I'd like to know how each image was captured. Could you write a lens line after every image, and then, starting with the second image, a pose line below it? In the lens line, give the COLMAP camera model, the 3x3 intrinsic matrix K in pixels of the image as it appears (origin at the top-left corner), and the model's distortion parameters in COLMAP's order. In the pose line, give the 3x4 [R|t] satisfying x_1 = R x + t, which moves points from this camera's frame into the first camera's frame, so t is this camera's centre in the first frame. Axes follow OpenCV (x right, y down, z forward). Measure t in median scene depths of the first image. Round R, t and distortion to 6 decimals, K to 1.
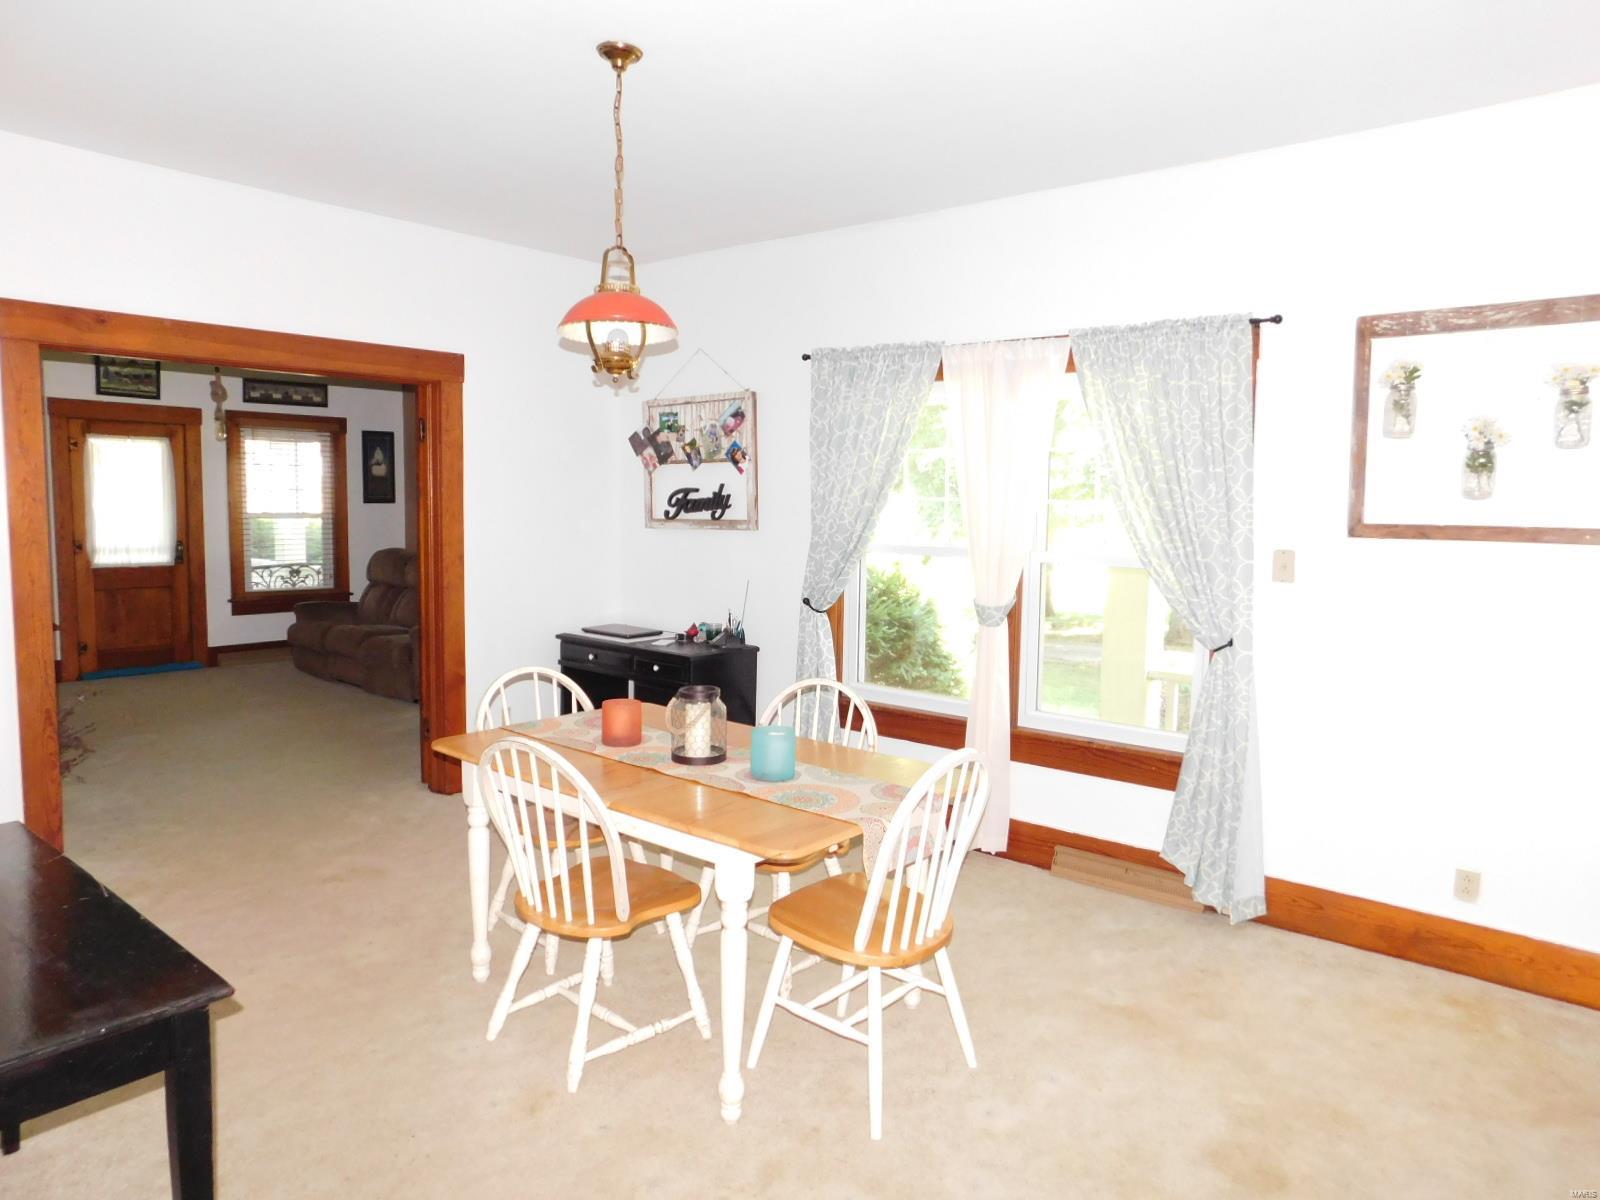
lens RADIAL K [[1057.2, 0, 806.8], [0, 1057.2, 596.4], [0, 0, 1]] dist [-0.043527, 0.022323]
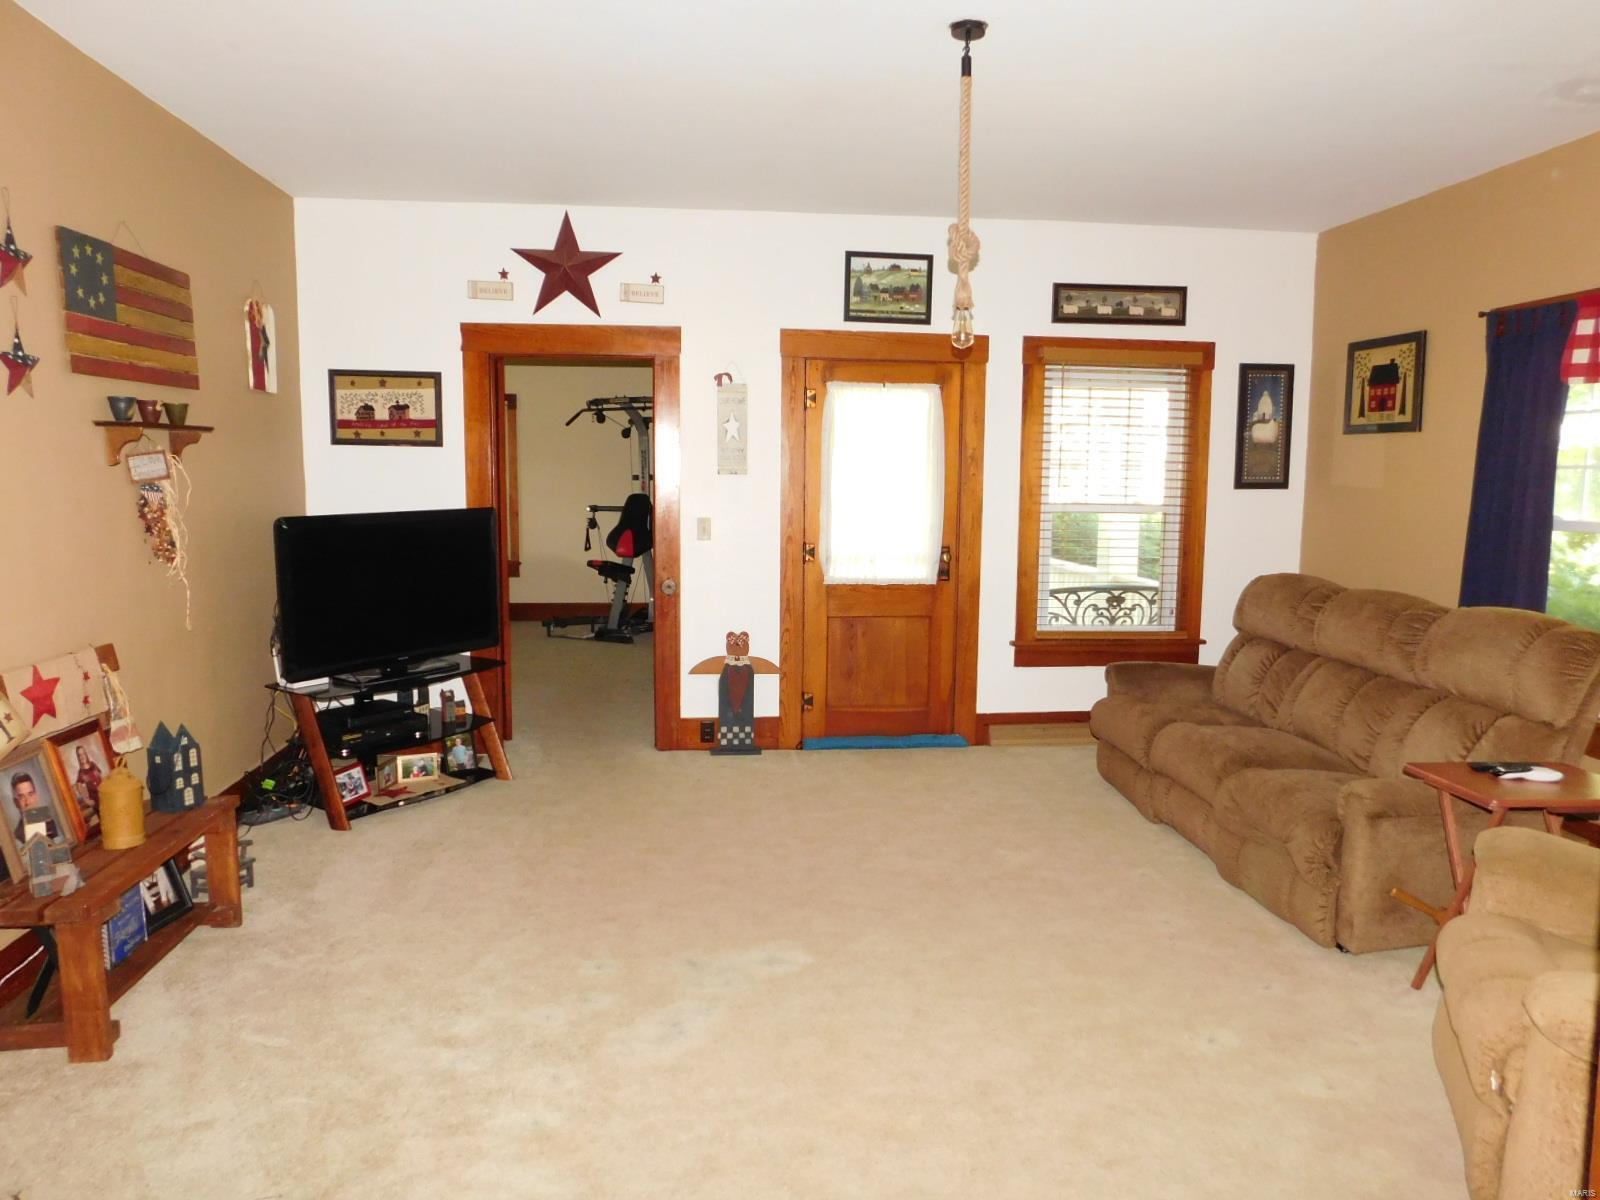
lens RADIAL K [[1057.2, 0, 810.5], [0, 1057.2, 591.2], [0, 0, 1]] dist [-0.043527, 0.022323]
pose [[0.728088, 0.067061, -0.682195, -0.209194], [-0.061923, 0.997569, 0.031974, -0.039612], [0.682681, 0.018963, 0.730471, 0.451689]]
